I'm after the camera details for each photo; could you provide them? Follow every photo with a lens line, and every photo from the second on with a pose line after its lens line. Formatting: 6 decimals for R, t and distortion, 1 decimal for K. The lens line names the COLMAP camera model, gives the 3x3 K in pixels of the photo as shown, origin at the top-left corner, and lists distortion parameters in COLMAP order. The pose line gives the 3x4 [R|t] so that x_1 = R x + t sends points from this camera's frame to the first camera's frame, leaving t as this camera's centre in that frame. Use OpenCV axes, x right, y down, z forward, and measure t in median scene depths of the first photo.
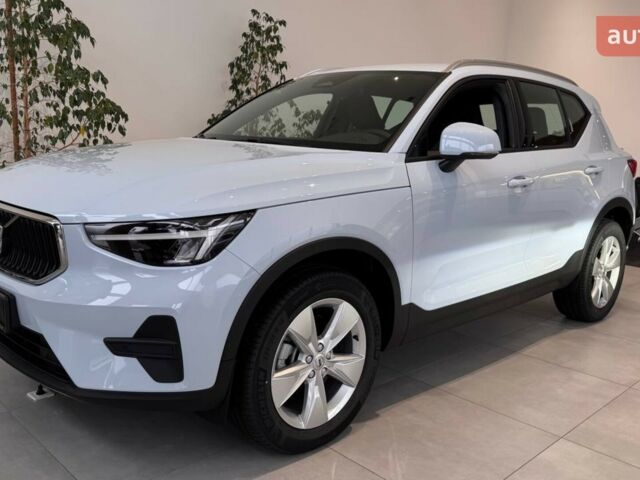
lens RADIAL K [[612.9, 0, 315.0], [0, 612.9, 239.6], [0, 0, 1]] dist [0.174096, -0.363493]
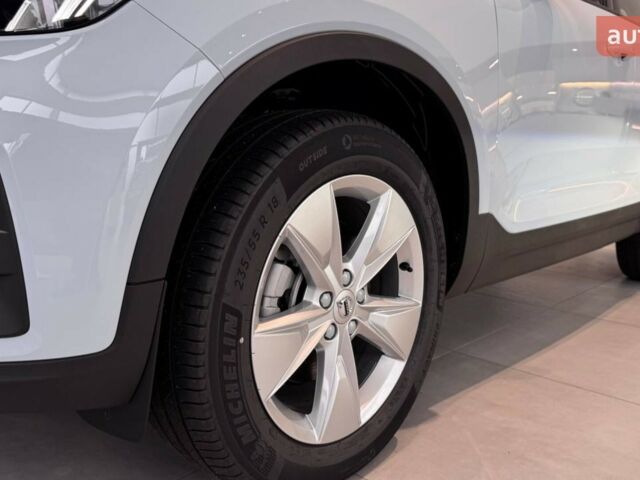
lens RADIAL K [[612.9, 0, 315.0], [0, 612.9, 239.6], [0, 0, 1]] dist [0.174096, -0.363493]
pose [[0.997255, -0.015946, 0.072304, -0.051962], [0.017202, 0.999711, -0.016777, 0.153007], [-0.072015, 0.017975, 0.997242, 0.510604]]
